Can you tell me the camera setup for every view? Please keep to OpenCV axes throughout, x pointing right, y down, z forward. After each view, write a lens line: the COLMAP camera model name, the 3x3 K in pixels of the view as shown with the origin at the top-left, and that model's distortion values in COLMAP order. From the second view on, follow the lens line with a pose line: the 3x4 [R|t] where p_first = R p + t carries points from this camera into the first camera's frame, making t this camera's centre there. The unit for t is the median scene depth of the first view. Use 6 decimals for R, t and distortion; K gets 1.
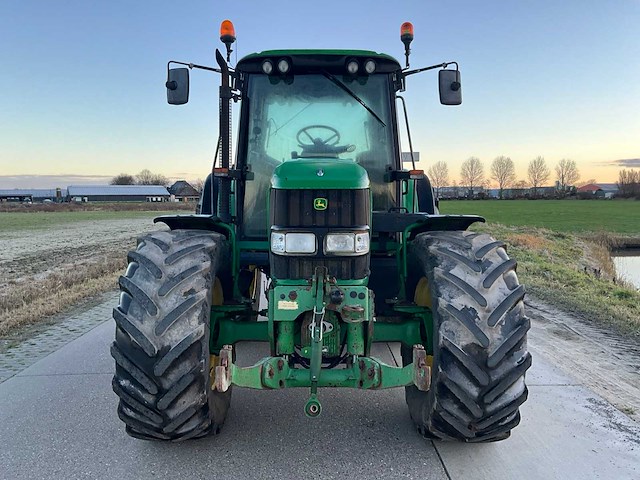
lens RADIAL K [[526.7, 0, 319.2], [0, 526.7, 237.3], [0, 0, 1]] dist [0.093342, -0.095447]
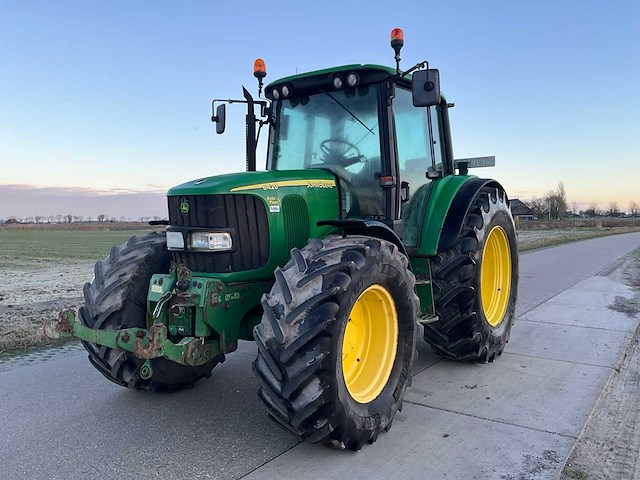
lens RADIAL K [[526.7, 0, 319.2], [0, 526.7, 237.1], [0, 0, 1]] dist [0.093342, -0.095447]
pose [[0.814417, 0.017975, -0.580001, 0.958136], [-0.038219, 0.999011, -0.022705, 0.019769], [0.579020, 0.040659, 0.814299, 0.191168]]
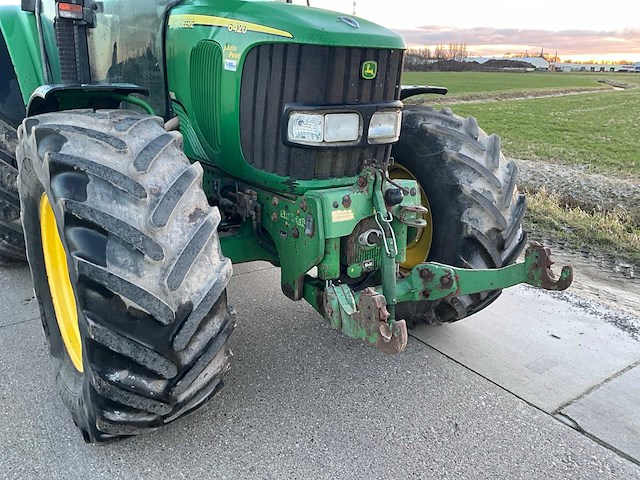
lens RADIAL K [[526.7, 0, 320.3], [0, 526.7, 238.9], [0, 0, 1]] dist [0.093342, -0.095447]
pose [[0.817219, -0.155980, 0.554818, -0.485608], [0.015221, 0.968185, 0.249774, -0.022657], [-0.576126, -0.195675, 0.793593, 0.421637]]
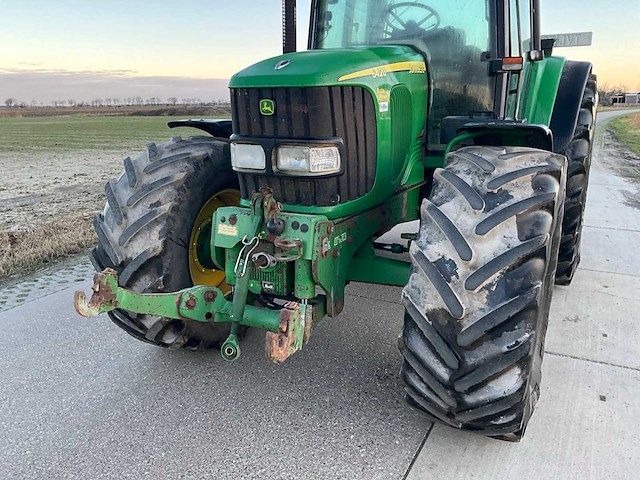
lens RADIAL K [[526.7, 0, 321.5], [0, 526.7, 238.7], [0, 0, 1]] dist [0.093342, -0.095447]
pose [[0.882522, 0.112879, -0.456523, 0.456196], [-0.029474, 0.982133, 0.185863, -0.020066], [0.469346, -0.150573, 0.870082, 0.320421]]
